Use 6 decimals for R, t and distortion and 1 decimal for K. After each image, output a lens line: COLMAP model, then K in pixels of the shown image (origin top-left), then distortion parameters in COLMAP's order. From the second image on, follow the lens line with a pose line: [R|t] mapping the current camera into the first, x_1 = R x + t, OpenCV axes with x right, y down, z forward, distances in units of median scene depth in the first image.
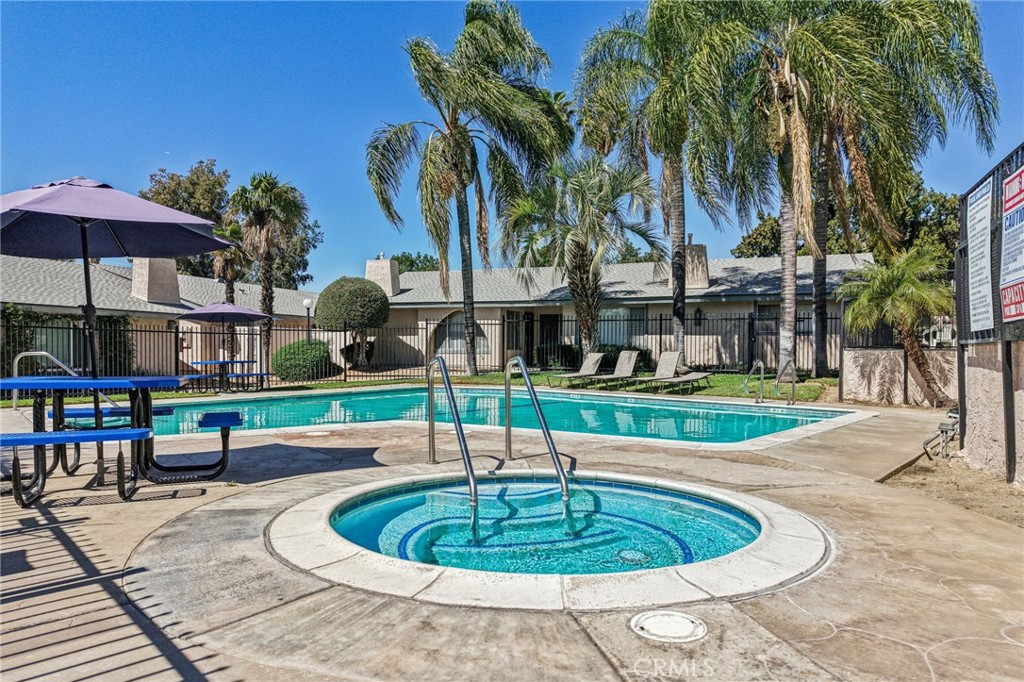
lens RADIAL K [[705.7, 0, 514.2], [0, 705.7, 364.9], [0, 0, 1]] dist [0.020207, -0.017306]
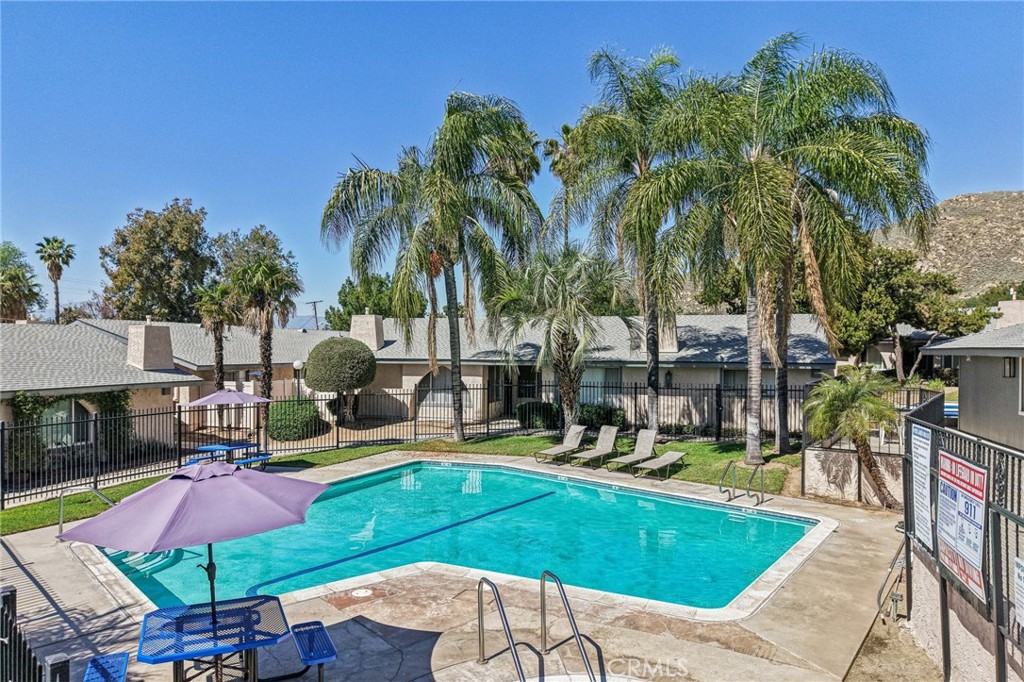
lens RADIAL K [[705.7, 0, 511.0], [0, 705.7, 349.0], [0, 0, 1]] dist [0.020207, -0.017306]
pose [[0.998632, -0.005774, 0.051978, -0.033837], [0.006326, 0.999925, -0.010468, -0.100615], [-0.051914, 0.010783, 0.998593, -0.057196]]
